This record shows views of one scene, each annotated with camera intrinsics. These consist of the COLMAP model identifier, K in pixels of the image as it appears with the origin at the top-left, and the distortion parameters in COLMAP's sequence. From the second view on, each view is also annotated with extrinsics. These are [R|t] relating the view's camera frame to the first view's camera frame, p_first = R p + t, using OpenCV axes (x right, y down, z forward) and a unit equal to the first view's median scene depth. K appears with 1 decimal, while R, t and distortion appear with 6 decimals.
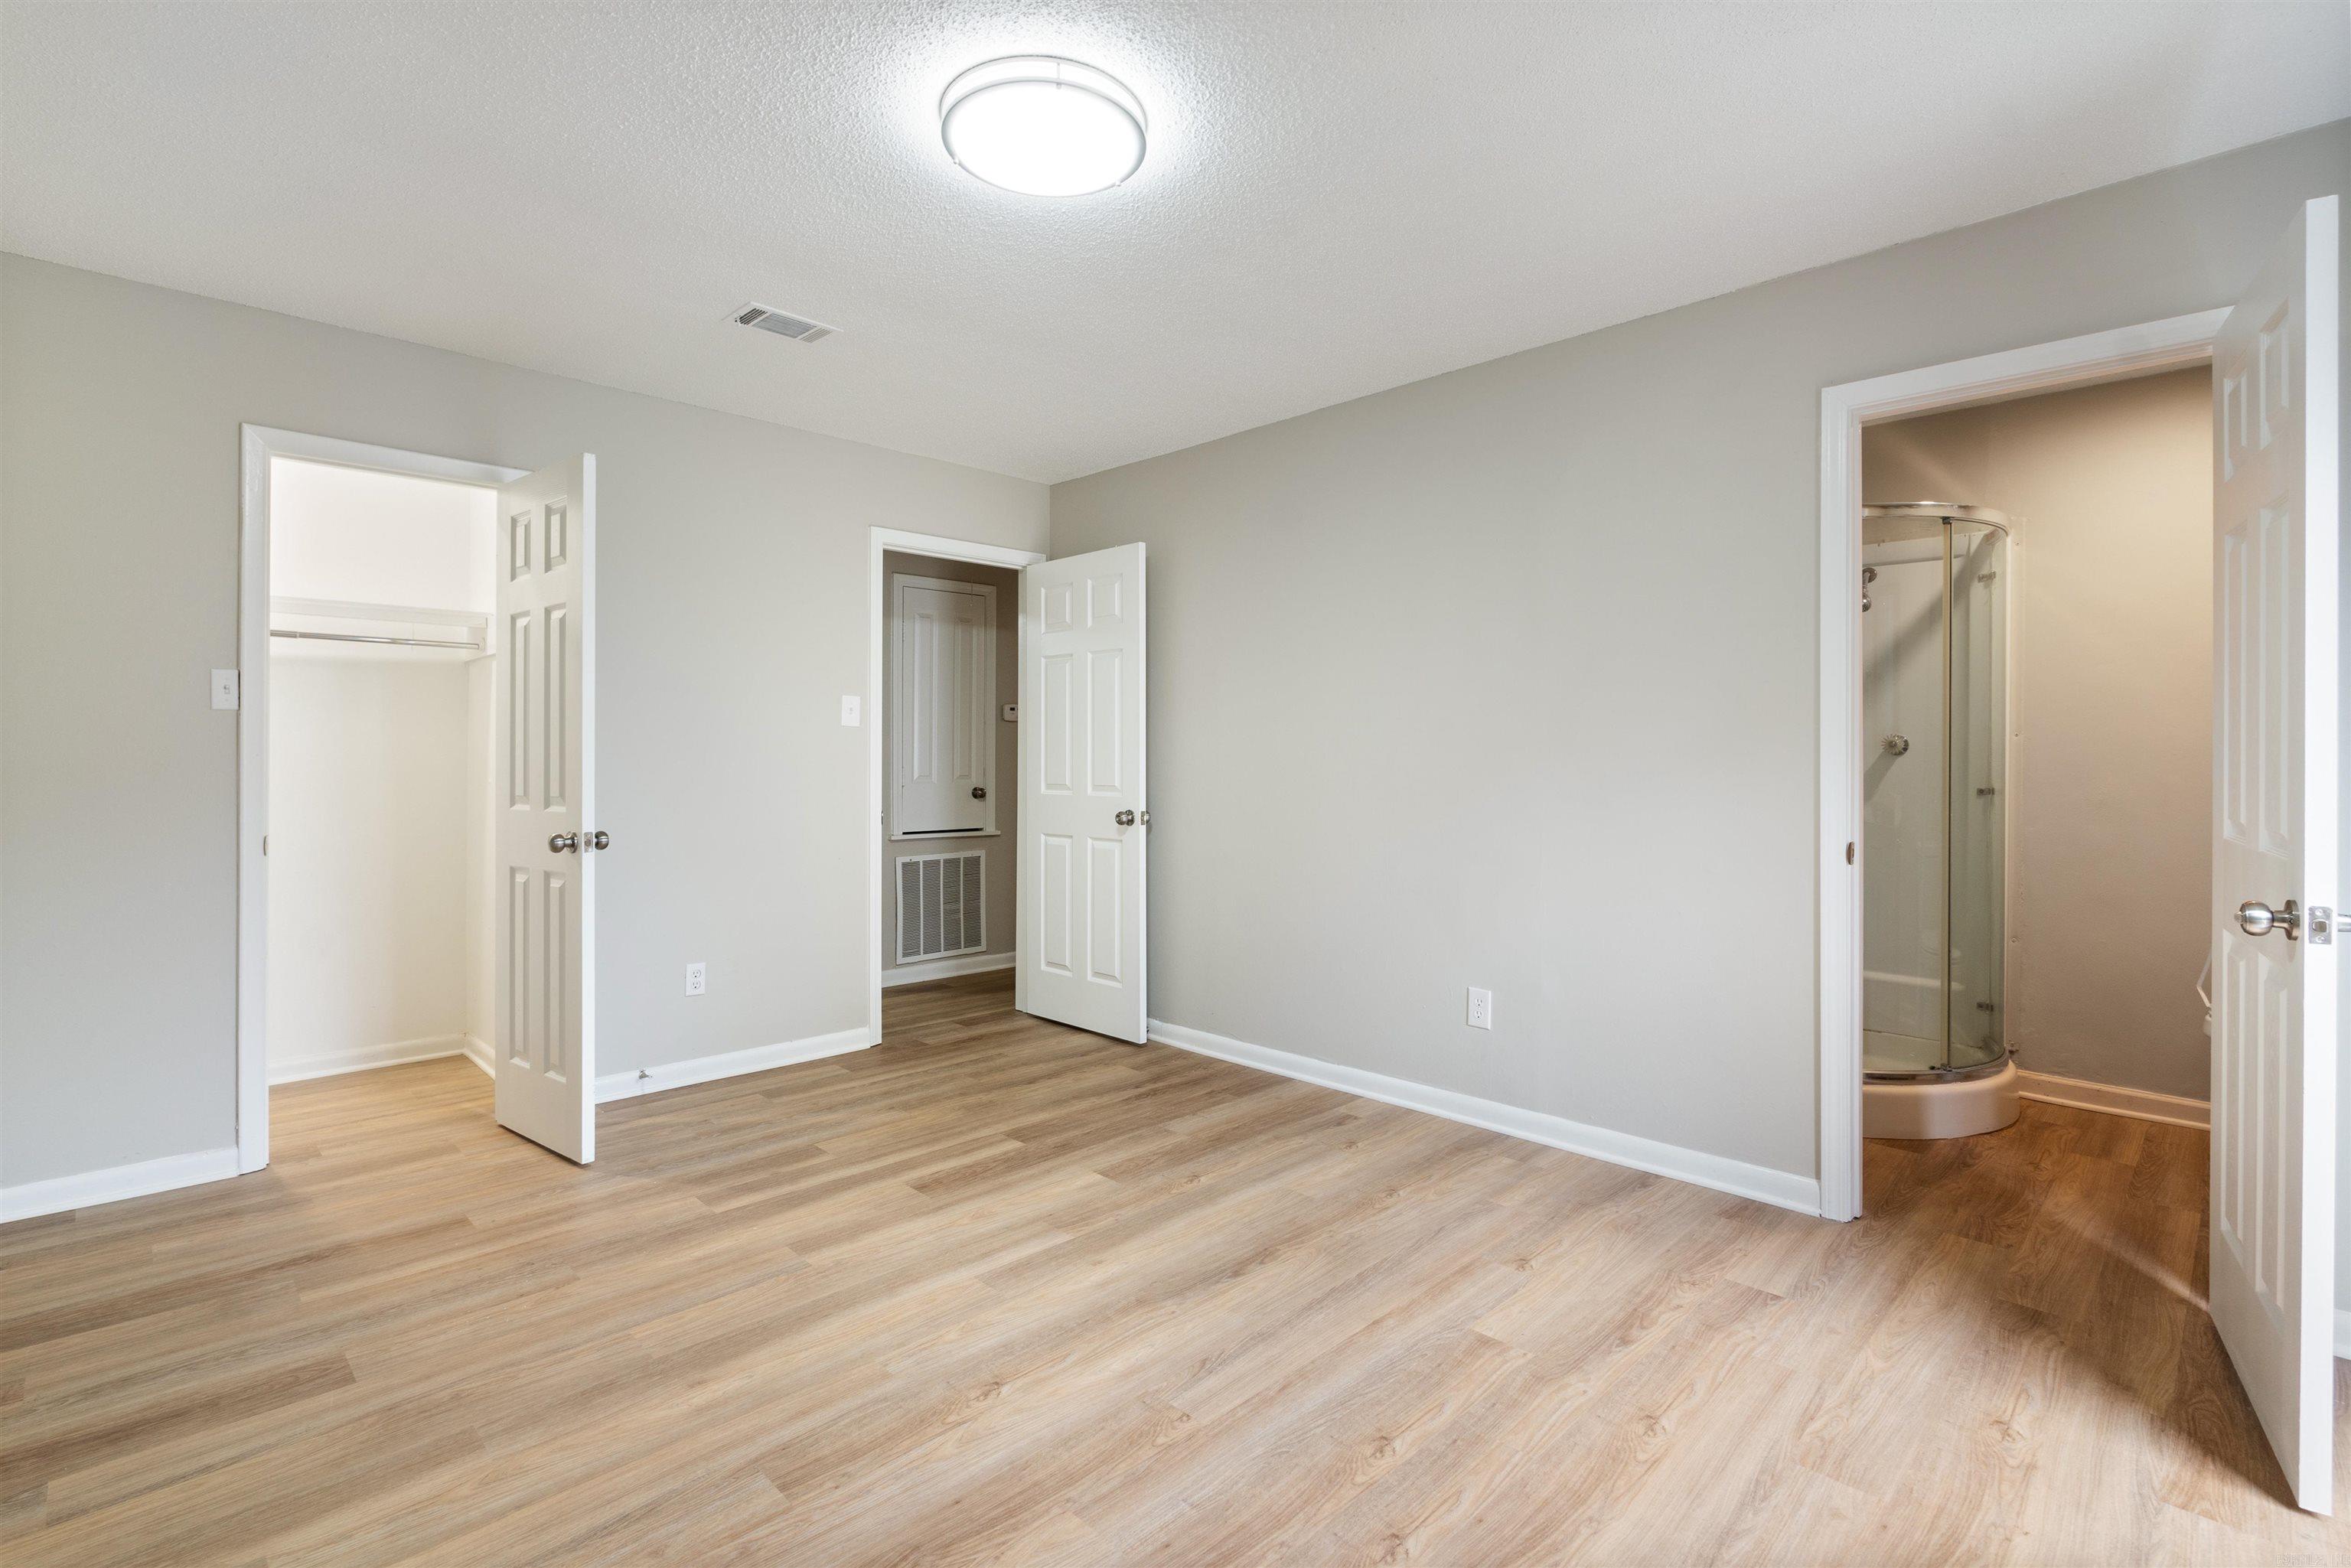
lens RADIAL K [[1092.2, 0, 1174.4], [0, 1092.2, 791.0], [0, 0, 1]] dist [-0.005091, 0.000991]
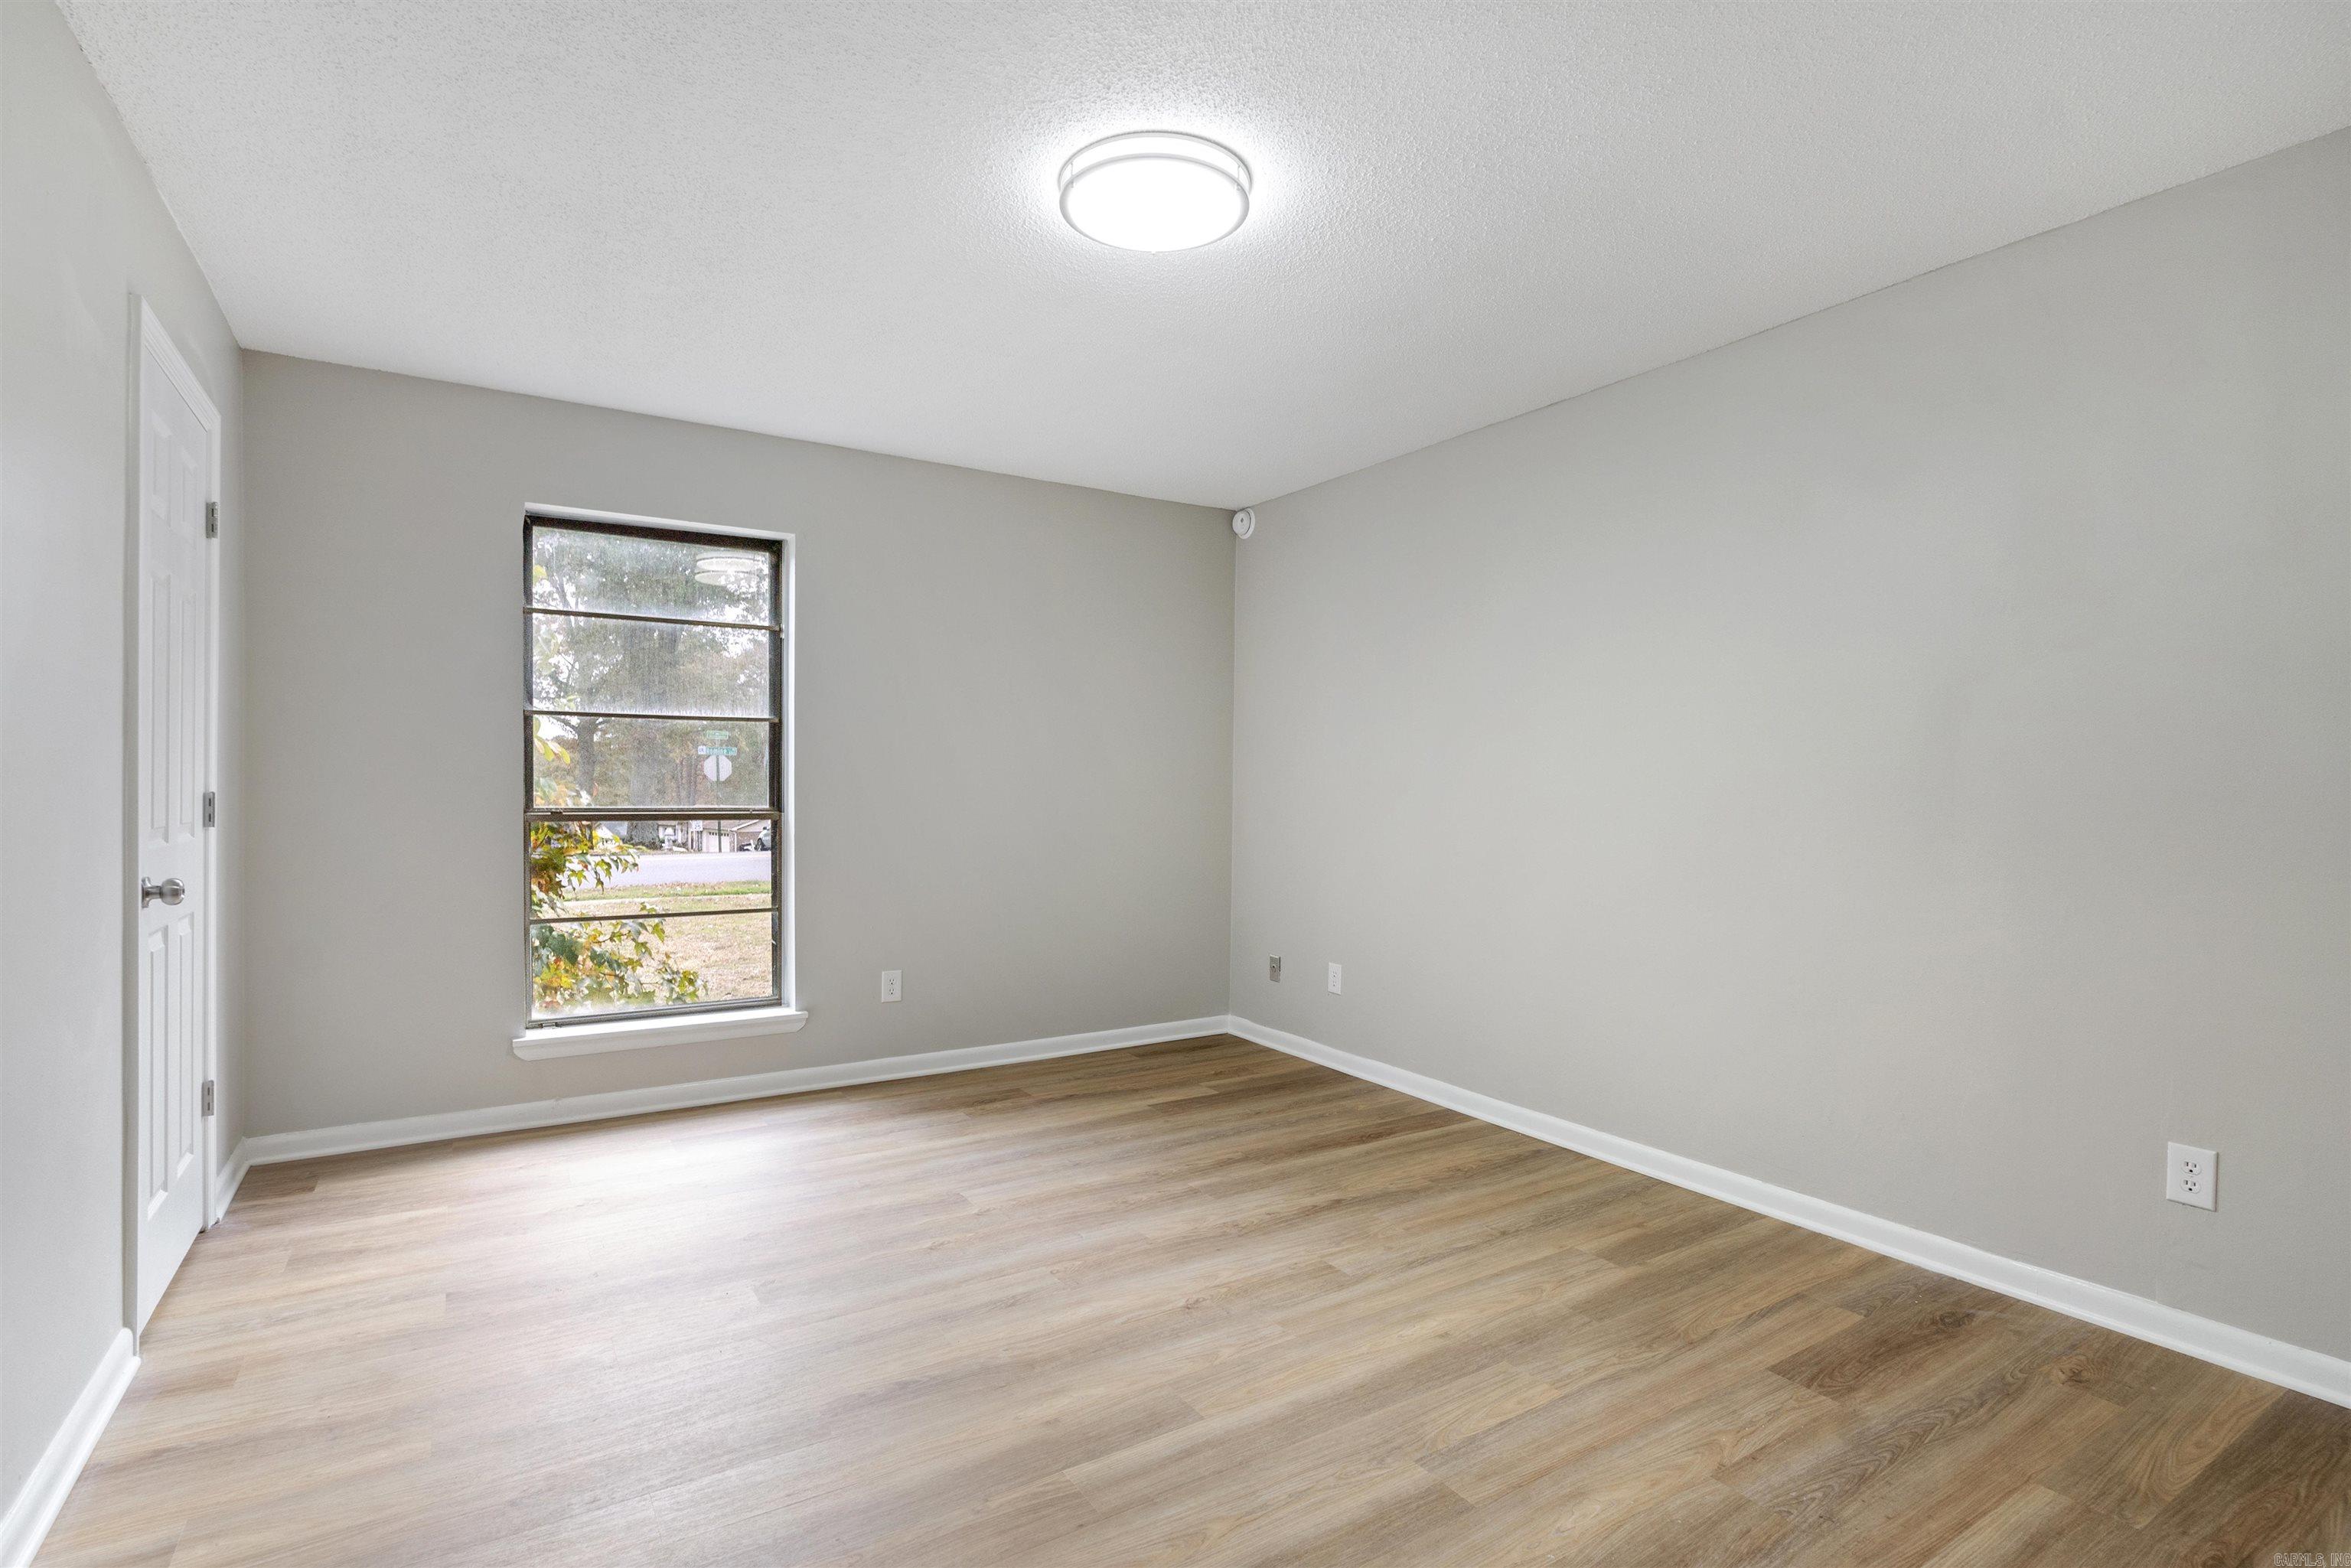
lens RADIAL K [[1092.2, 0, 1174.4], [0, 1092.2, 791.0], [0, 0, 1]] dist [-0.005091, 0.000991]
pose [[-0.975923, -0.013455, 0.217701, -0.389927], [-0.005778, 0.999340, 0.035865, -0.066973], [-0.218039, 0.033744, -0.975356, 2.091802]]
